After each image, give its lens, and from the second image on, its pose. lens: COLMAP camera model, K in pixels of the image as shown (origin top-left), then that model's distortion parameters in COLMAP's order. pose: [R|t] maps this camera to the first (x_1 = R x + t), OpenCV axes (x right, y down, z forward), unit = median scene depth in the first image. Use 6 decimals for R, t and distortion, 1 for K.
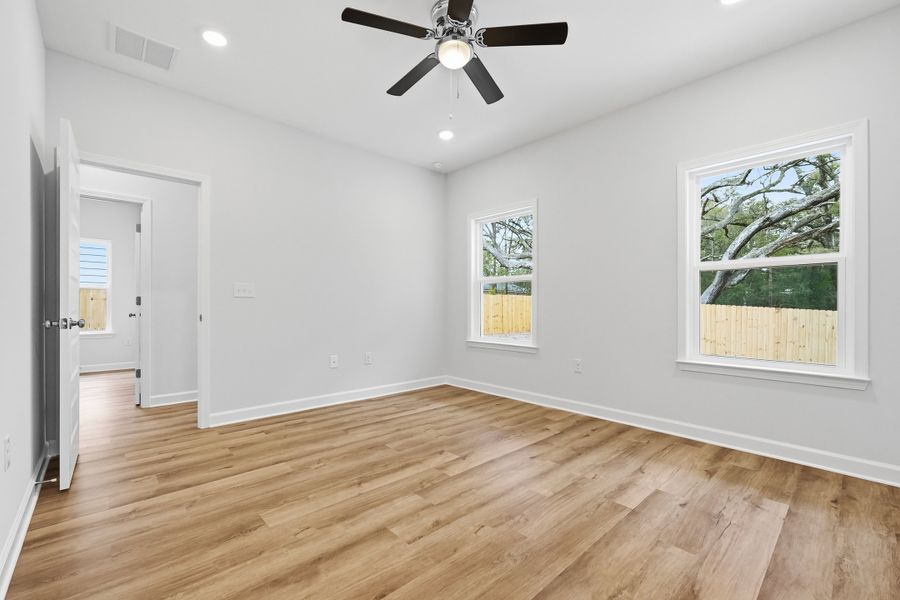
lens RADIAL K [[384.6, 0, 453.2], [0, 384.6, 305.8], [0, 0, 1]] dist [-0.000547, 0.000018]
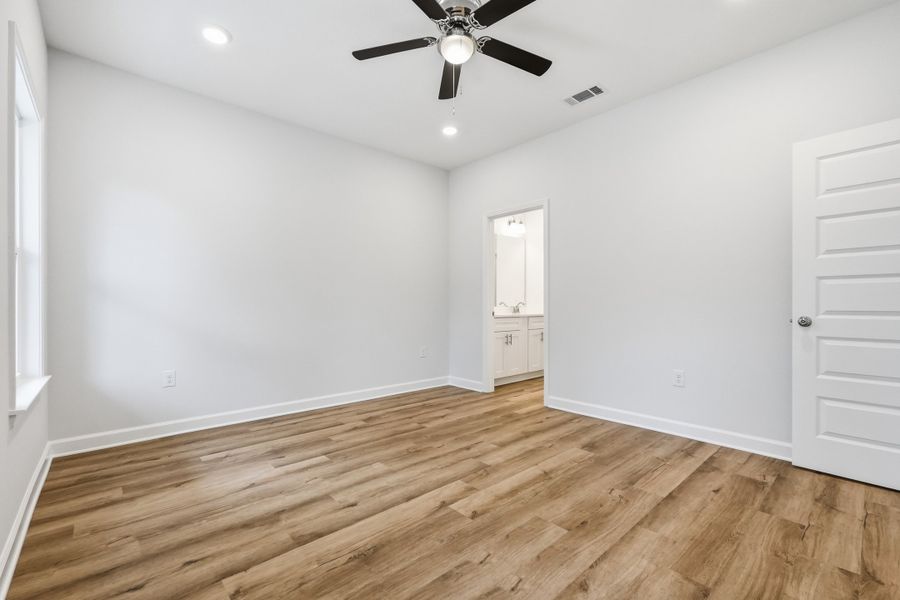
lens RADIAL K [[384.6, 0, 453.2], [0, 384.6, 305.8], [0, 0, 1]] dist [-0.000547, 0.000018]
pose [[-0.999936, -0.002687, 0.011025, 0.000669], [-0.002698, 0.999996, -0.000956, 0.003138], [-0.011023, -0.000985, -0.999939, 1.824503]]
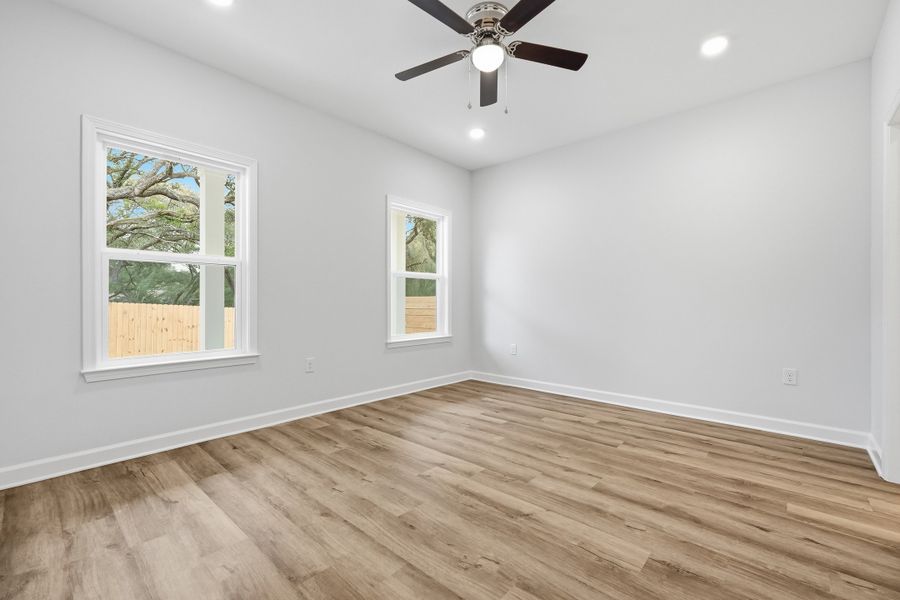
lens RADIAL K [[384.6, 0, 453.2], [0, 384.6, 305.8], [0, 0, 1]] dist [-0.000547, 0.000018]
pose [[-0.096592, -0.012148, 0.995250, -0.931308], [-0.005451, 0.999917, 0.011676, -0.000192], [-0.995309, -0.004297, -0.096651, 1.096490]]
